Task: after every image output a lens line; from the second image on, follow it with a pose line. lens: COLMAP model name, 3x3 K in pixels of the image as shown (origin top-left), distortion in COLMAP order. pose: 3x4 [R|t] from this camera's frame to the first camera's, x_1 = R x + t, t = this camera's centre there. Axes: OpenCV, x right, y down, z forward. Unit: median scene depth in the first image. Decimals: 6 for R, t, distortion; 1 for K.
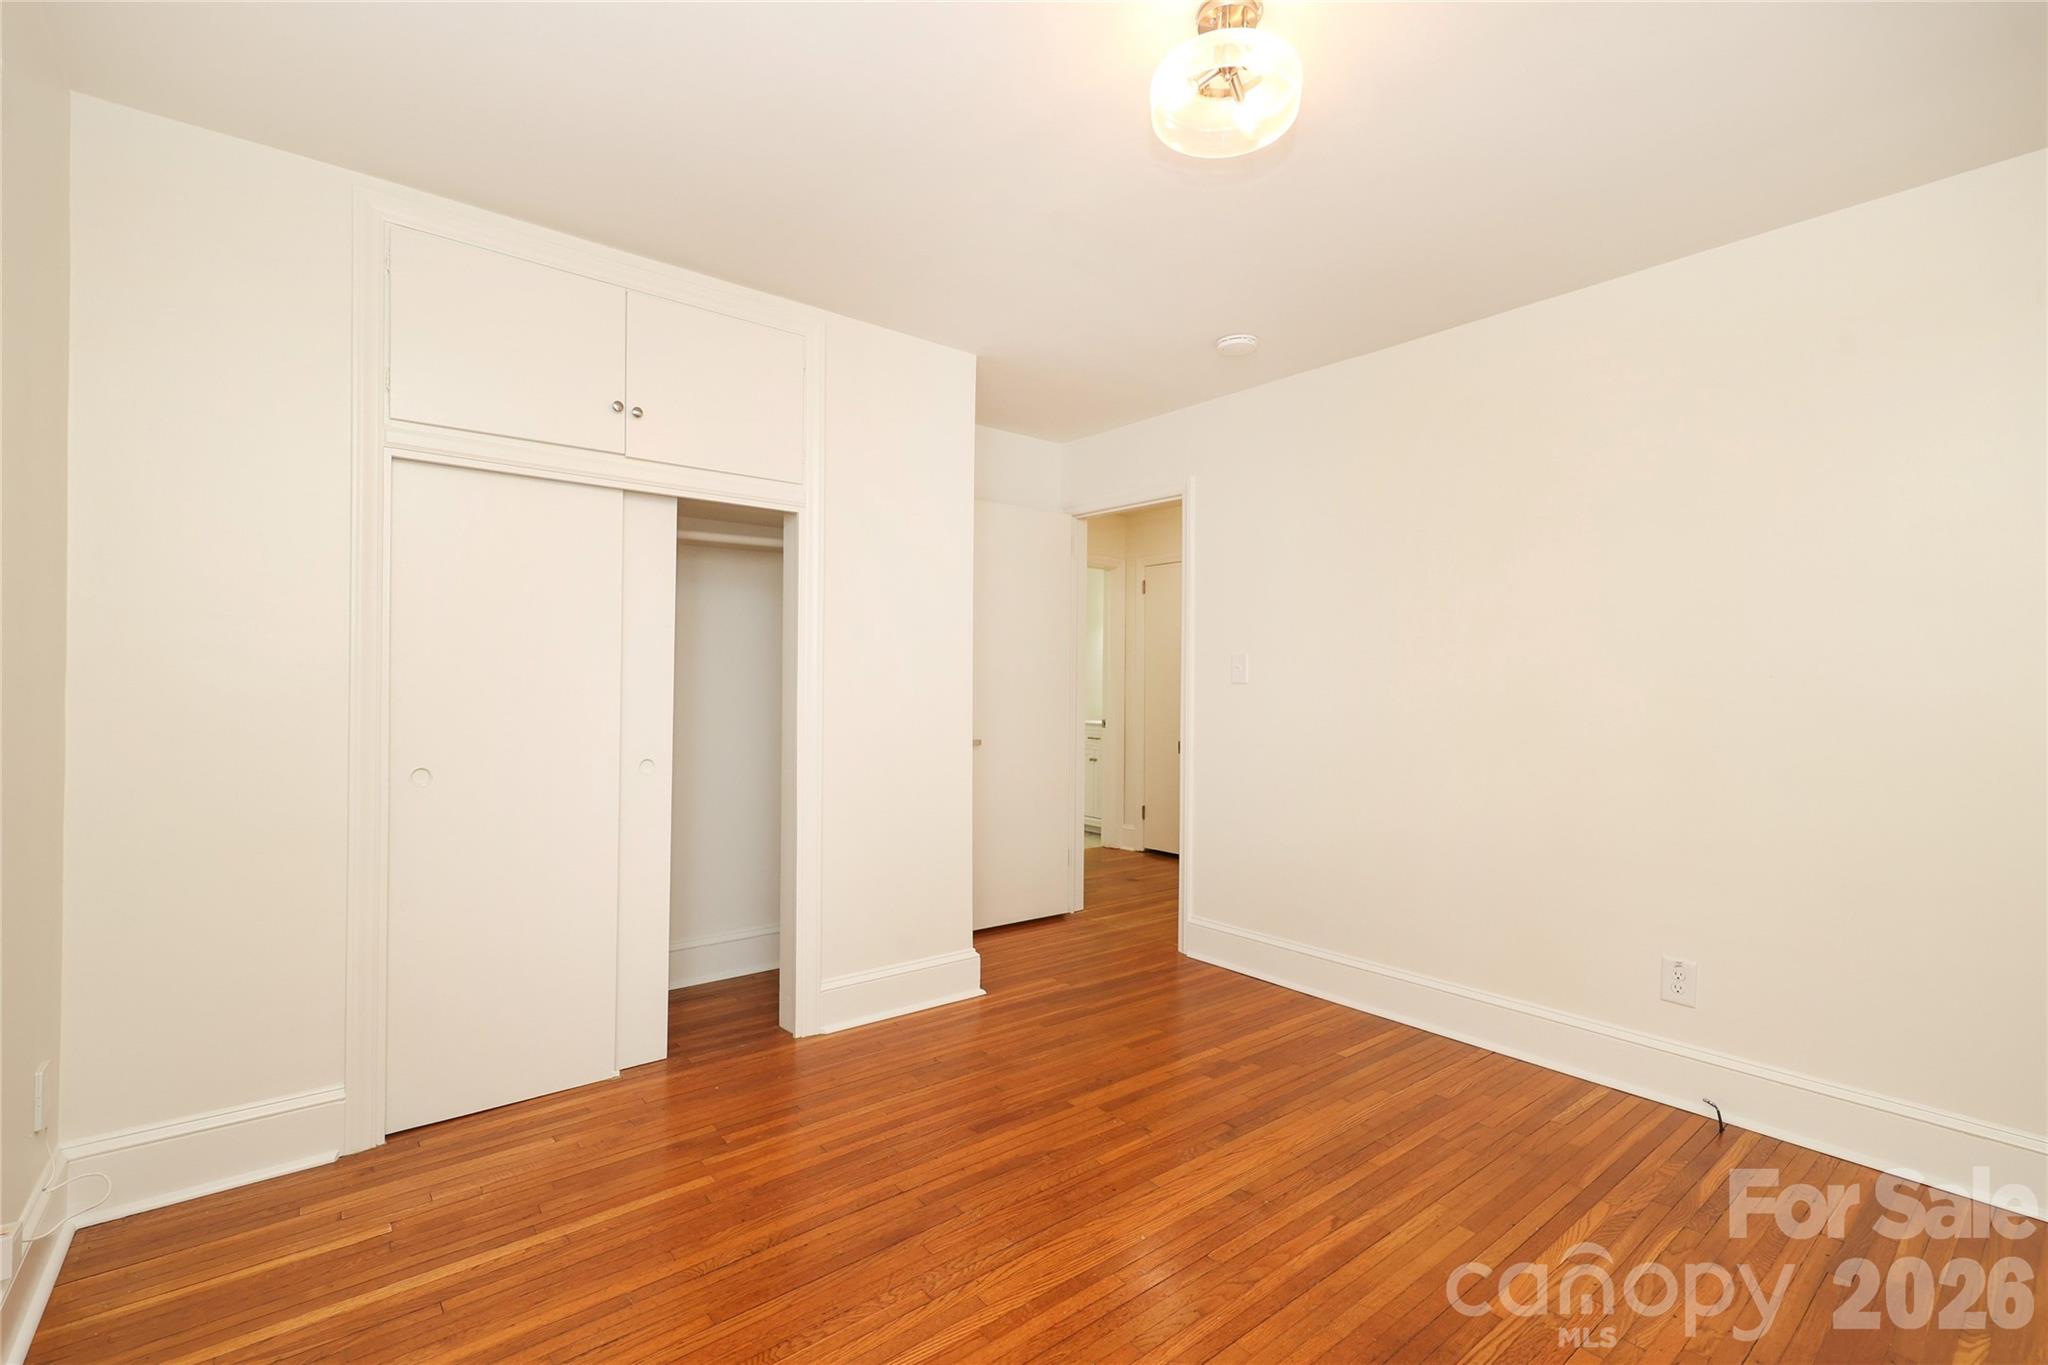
lens RADIAL K [[912.0, 0, 1031.6], [0, 912.0, 679.7], [0, 0, 1]] dist [0.002677, 0.000367]
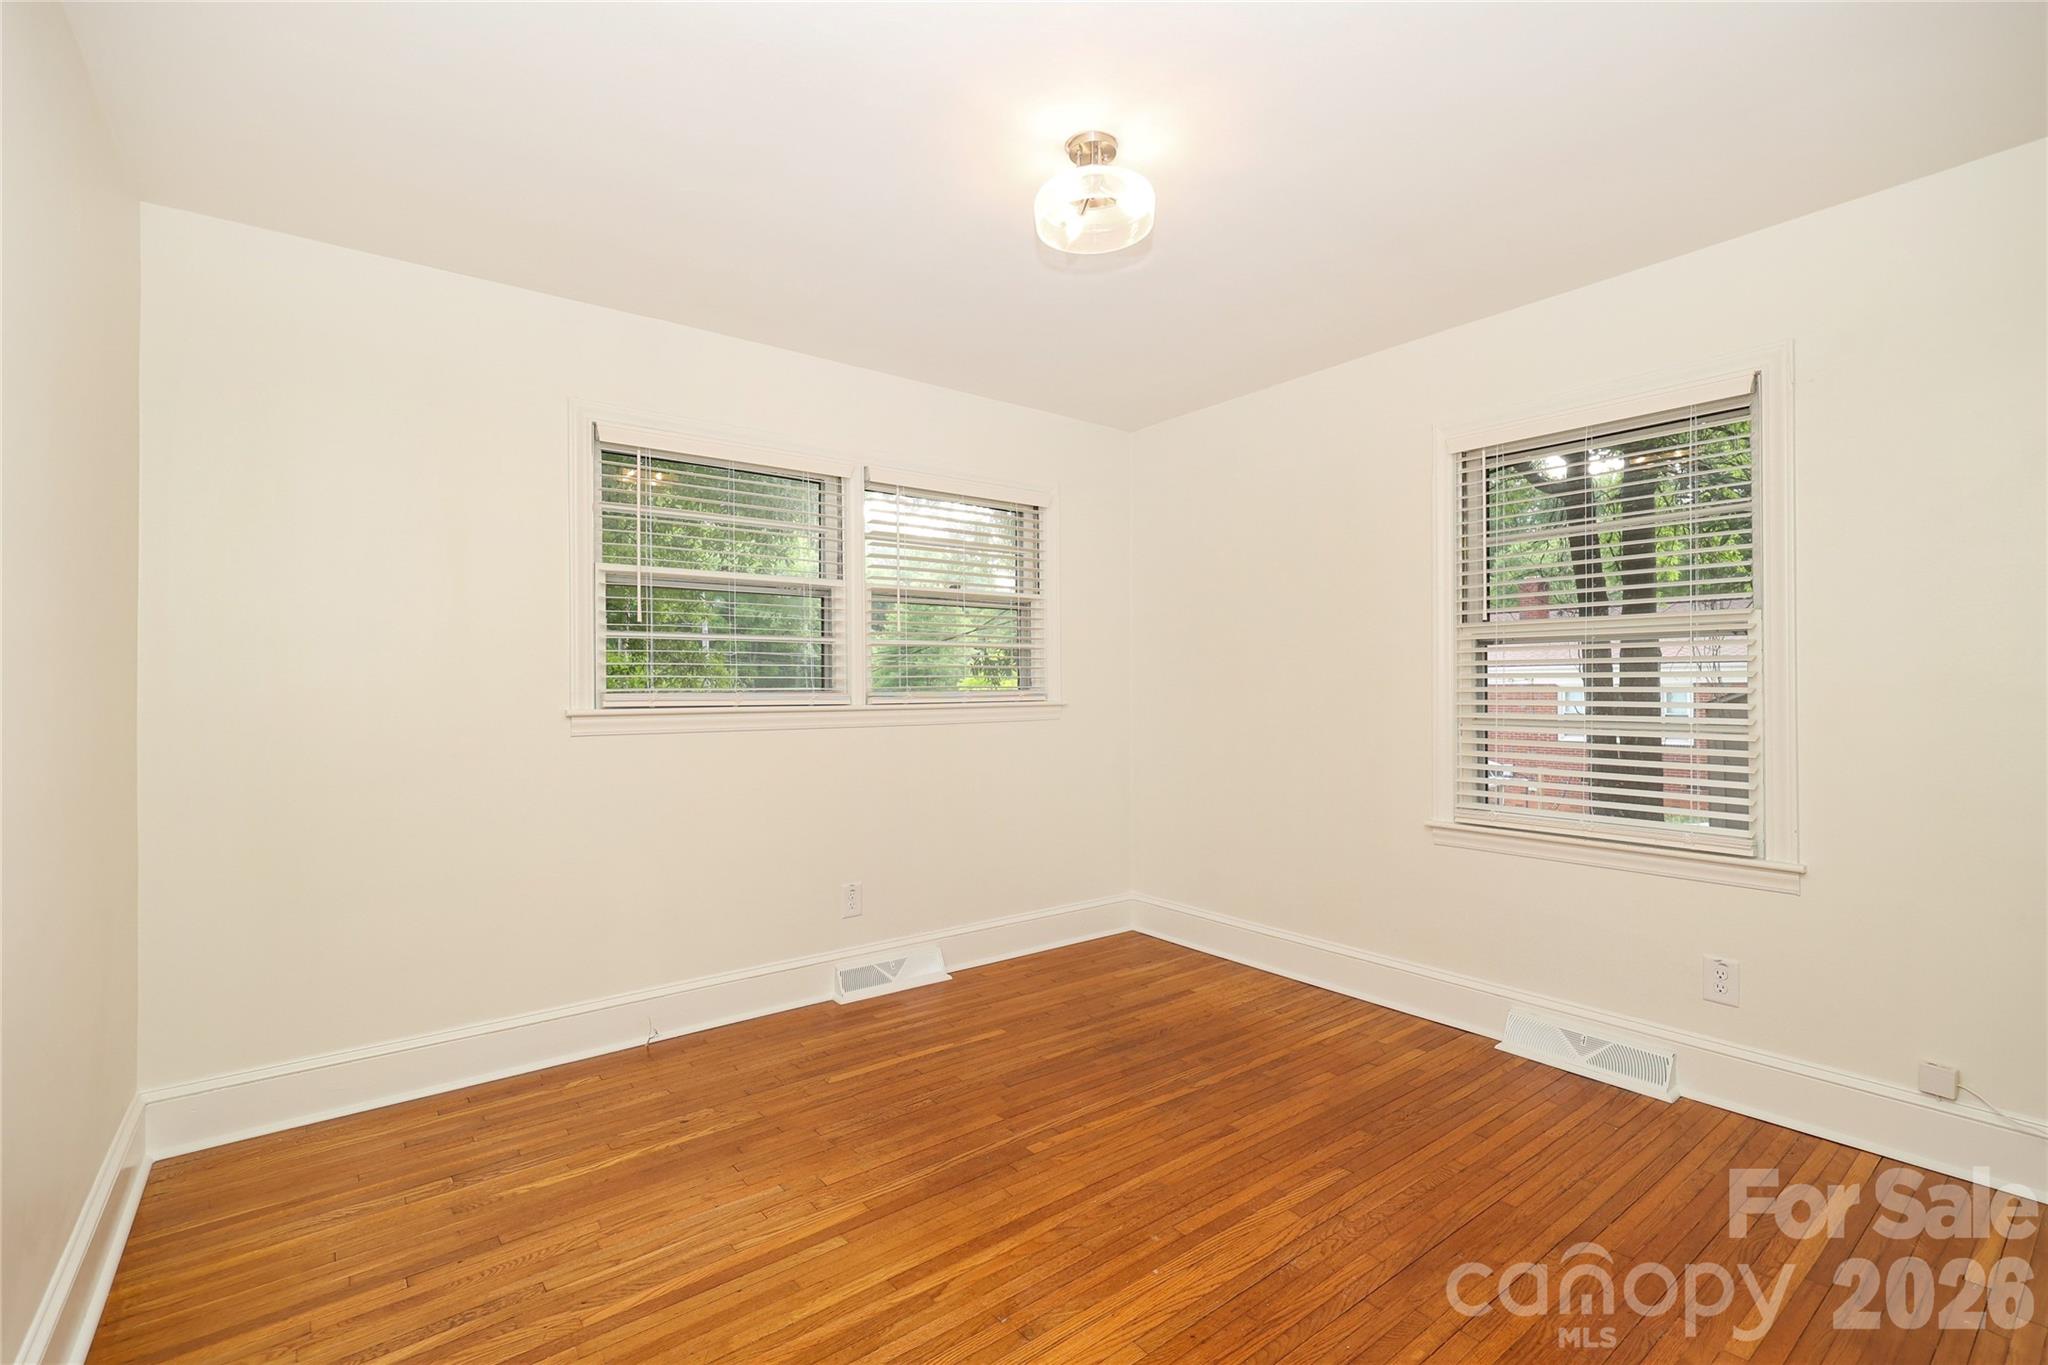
lens RADIAL K [[912.0, 0, 1031.6], [0, 912.0, 679.7], [0, 0, 1]] dist [0.002677, 0.000367]
pose [[-0.999718, -0.005594, 0.023081, 0.182309], [-0.005929, 0.999878, -0.014453, 0.008743], [-0.022997, -0.014586, -0.999629, 1.532916]]
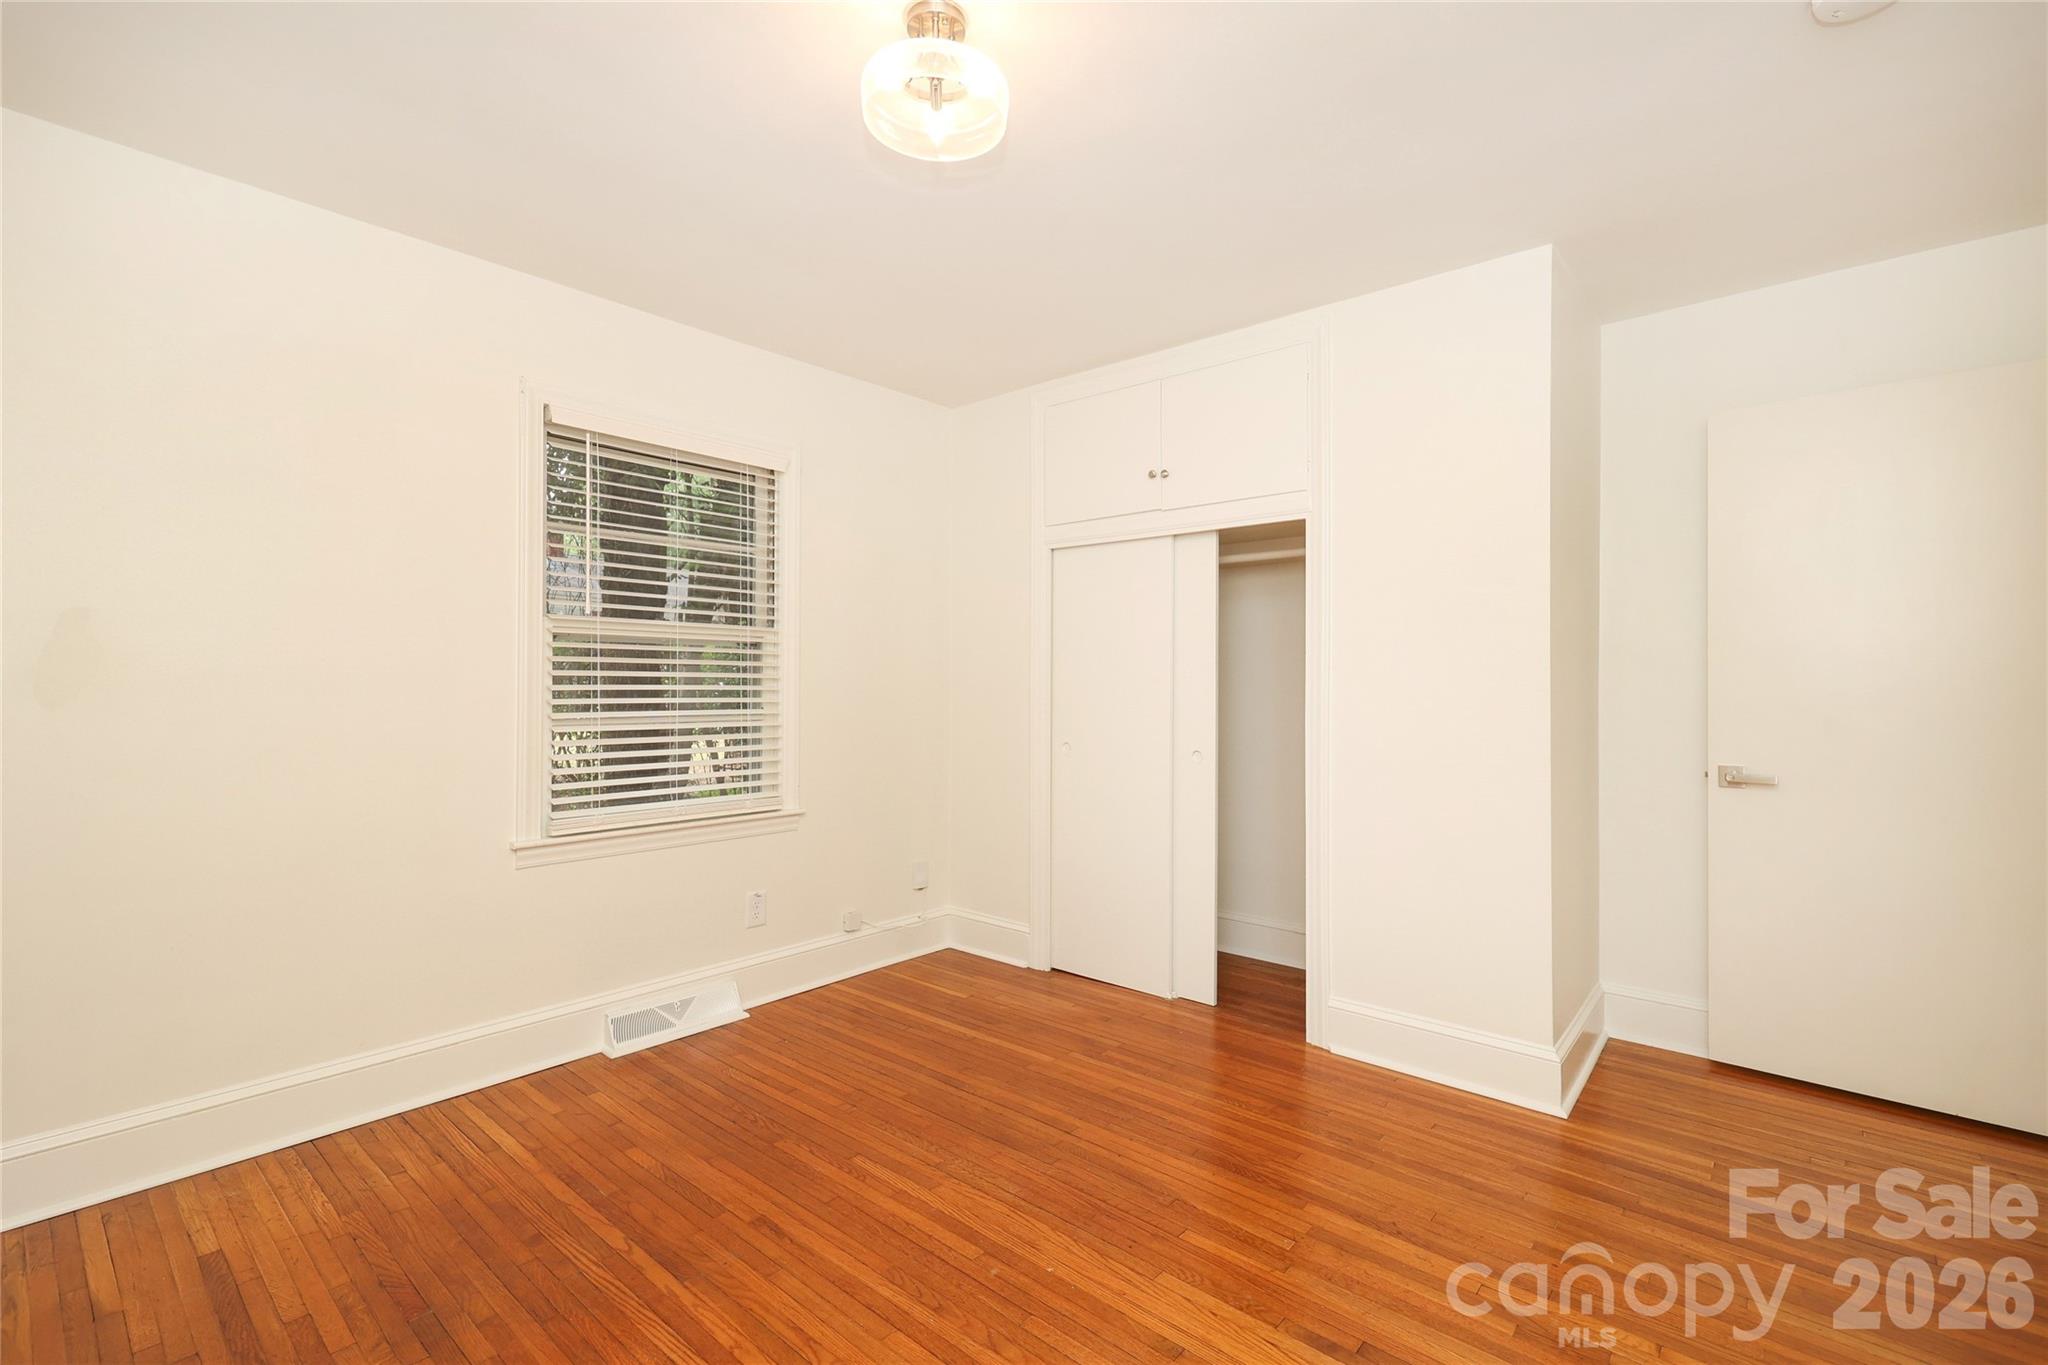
lens RADIAL K [[915.0, 0, 1018.4], [0, 915.0, 675.7], [0, 0, 1]] dist [0.003077, 0.000205]
pose [[0.161957, -0.014734, -0.986688, 0.836817], [0.004114, 0.999890, -0.014256, 0.003937], [0.986789, -0.001750, 0.162000, 0.636576]]
